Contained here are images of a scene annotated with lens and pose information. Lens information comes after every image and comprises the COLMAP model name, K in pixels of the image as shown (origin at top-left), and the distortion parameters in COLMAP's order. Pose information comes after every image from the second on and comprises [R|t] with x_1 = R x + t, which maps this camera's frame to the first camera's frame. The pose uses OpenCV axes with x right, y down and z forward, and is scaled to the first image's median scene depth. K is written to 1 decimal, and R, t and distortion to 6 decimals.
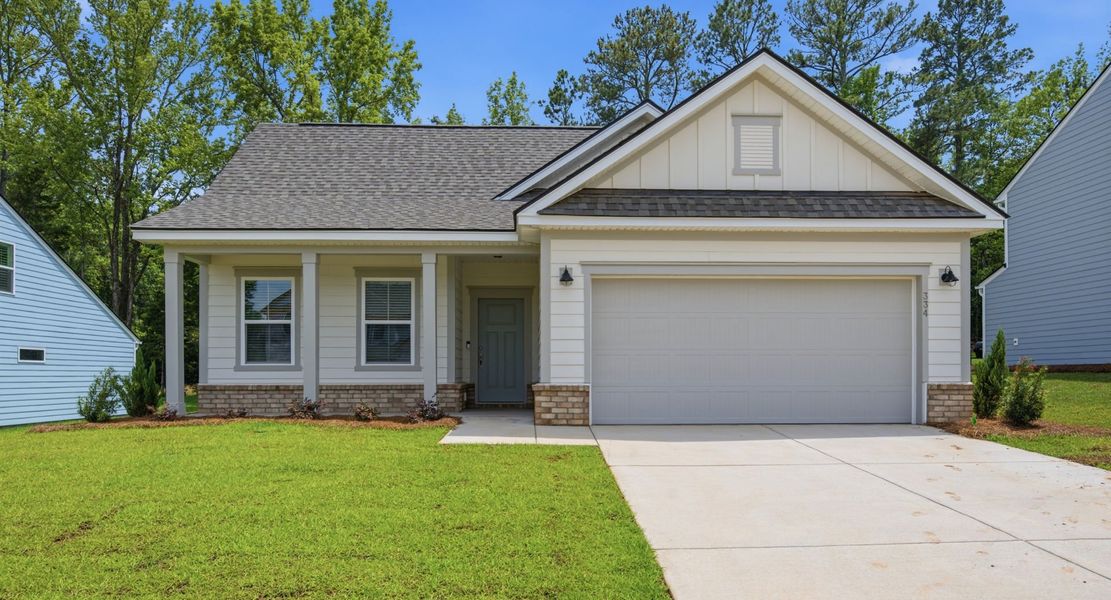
lens RADIAL K [[739.2, 0, 551.0], [0, 739.2, 370.9], [0, 0, 1]] dist [-0.006581, 0.003565]
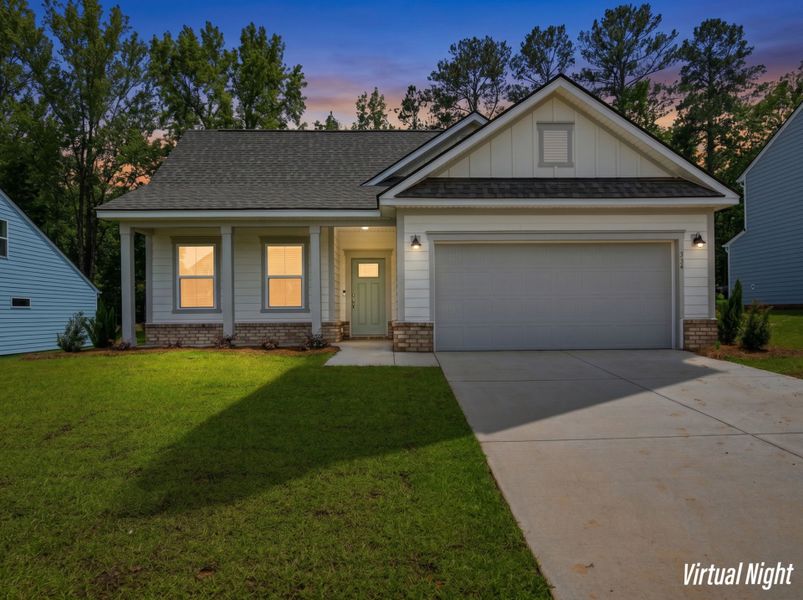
lens RADIAL K [[555.3, 0, 400.7], [0, 555.3, 308.0], [0, 0, 1]] dist [0.004582, -0.004291]
pose [[0.999943, -0.007608, -0.007440, -0.000469], [0.007583, 0.999966, -0.003363, -0.003418], [0.007465, 0.003307, 0.999967, -0.019831]]
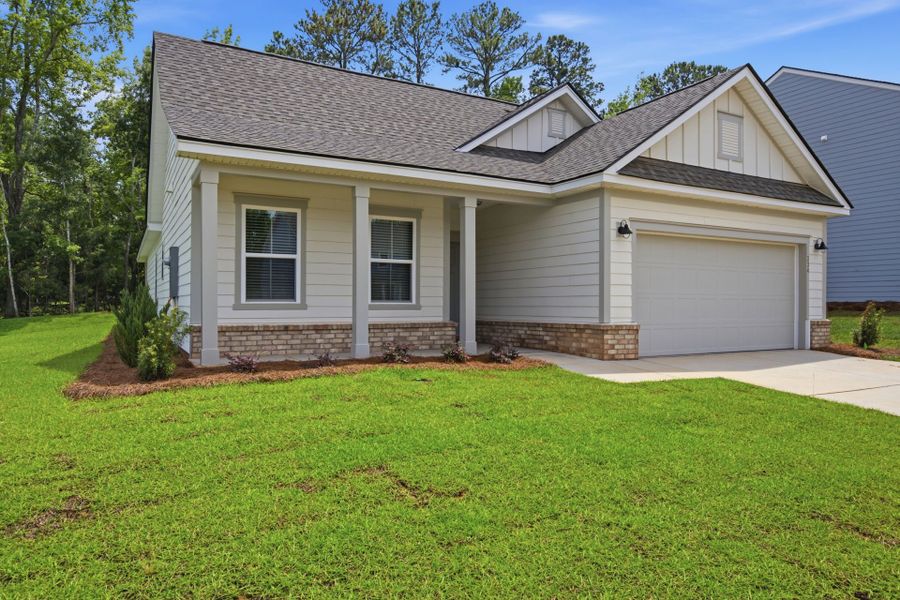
lens RADIAL K [[599.0, 0, 452.9], [0, 599.0, 298.8], [0, 0, 1]] dist [-0.005931, 0.004282]
pose [[0.891244, 0.008047, 0.453453, -0.528602], [-0.008800, 0.999961, -0.000451, -0.015152], [-0.453439, -0.003589, 0.891280, 0.241707]]
